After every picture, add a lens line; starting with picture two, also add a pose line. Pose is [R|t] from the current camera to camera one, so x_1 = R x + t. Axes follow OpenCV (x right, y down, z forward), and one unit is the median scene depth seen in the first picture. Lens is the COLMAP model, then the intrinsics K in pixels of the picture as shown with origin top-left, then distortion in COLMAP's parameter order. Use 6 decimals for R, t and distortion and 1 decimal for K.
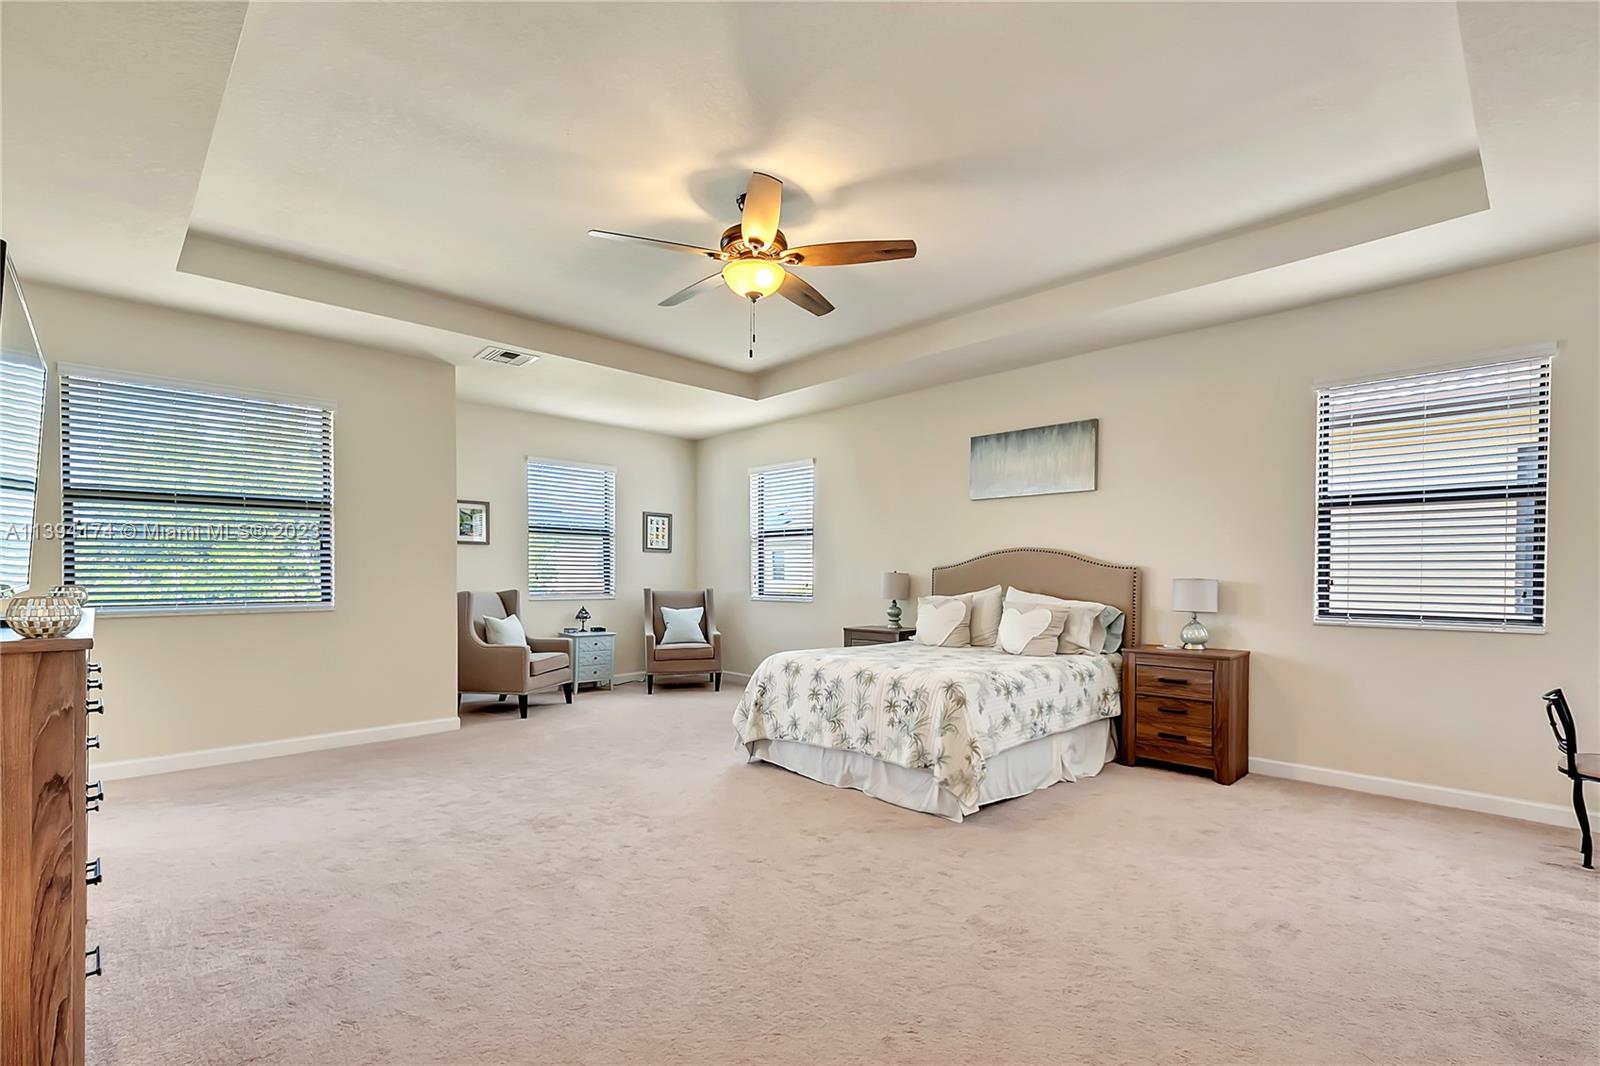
lens RADIAL K [[722.9, 0, 800.3], [0, 722.9, 575.2], [0, 0, 1]] dist [0.004850, 0.000026]
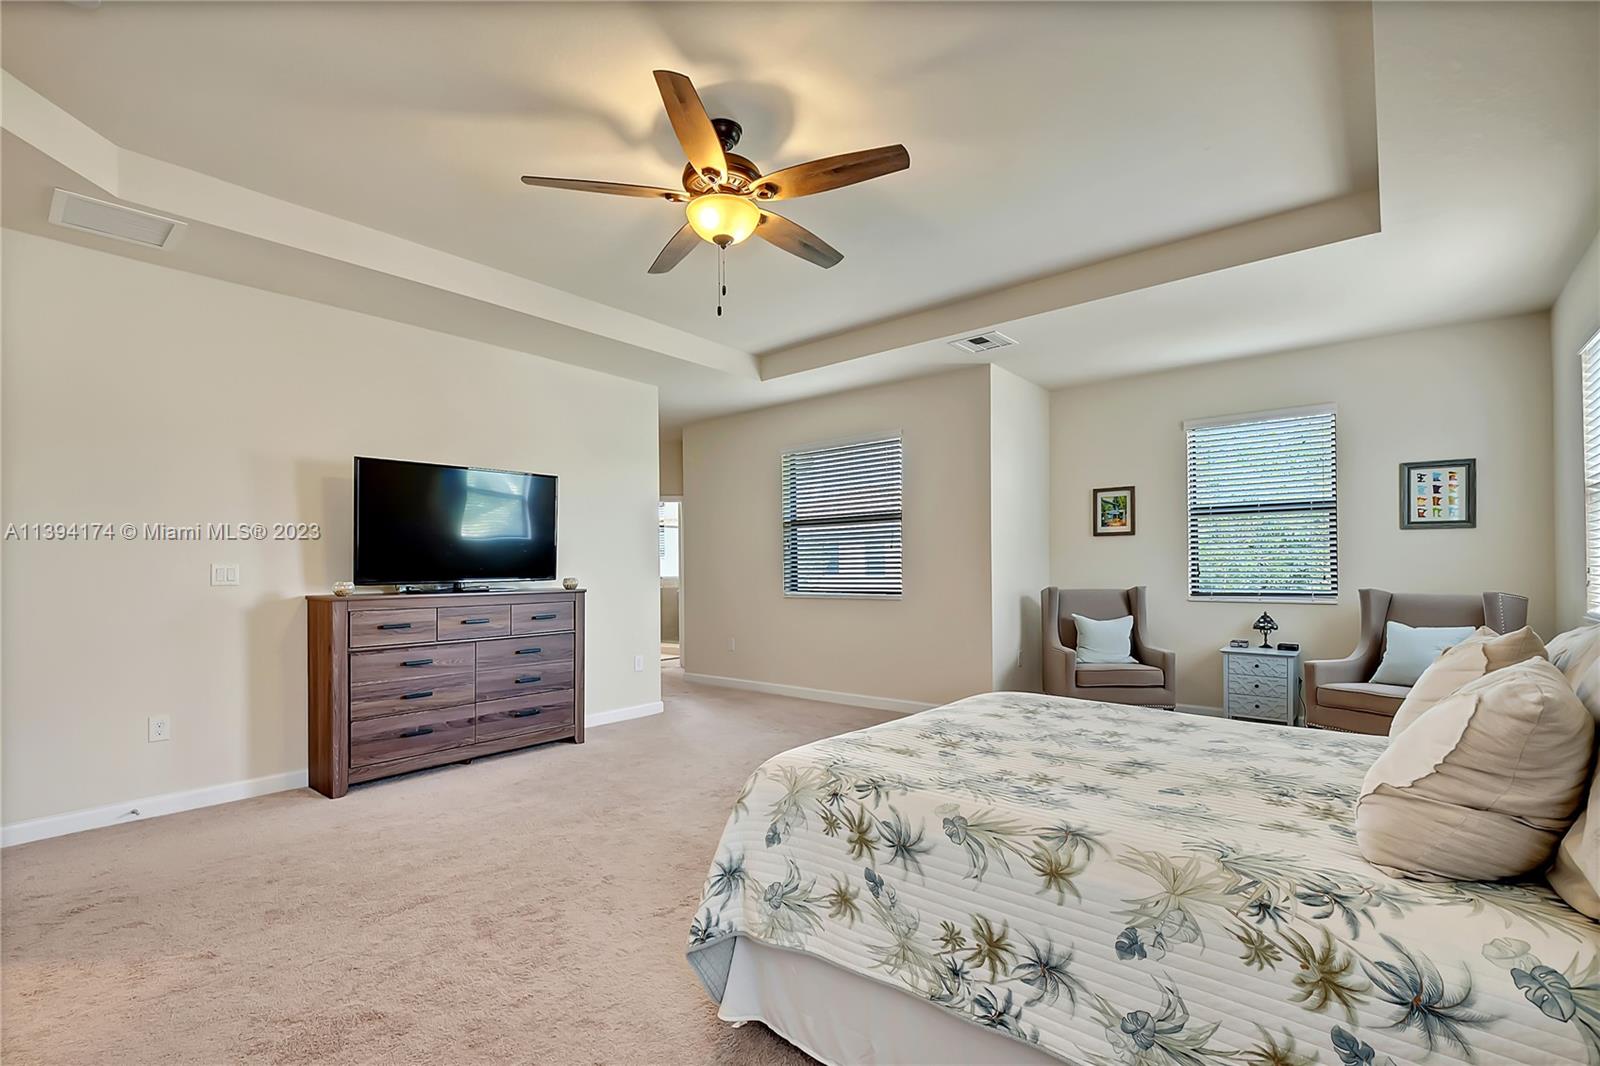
lens RADIAL K [[716.2, 0, 801.1], [0, 716.2, 560.5], [0, 0, 1]] dist [0.001812, -0.000021]
pose [[0.100603, -0.020133, -0.994723, 0.602299], [0.006190, 0.999789, -0.019610, 0.004738], [0.994907, -0.004184, 0.100707, 0.786893]]
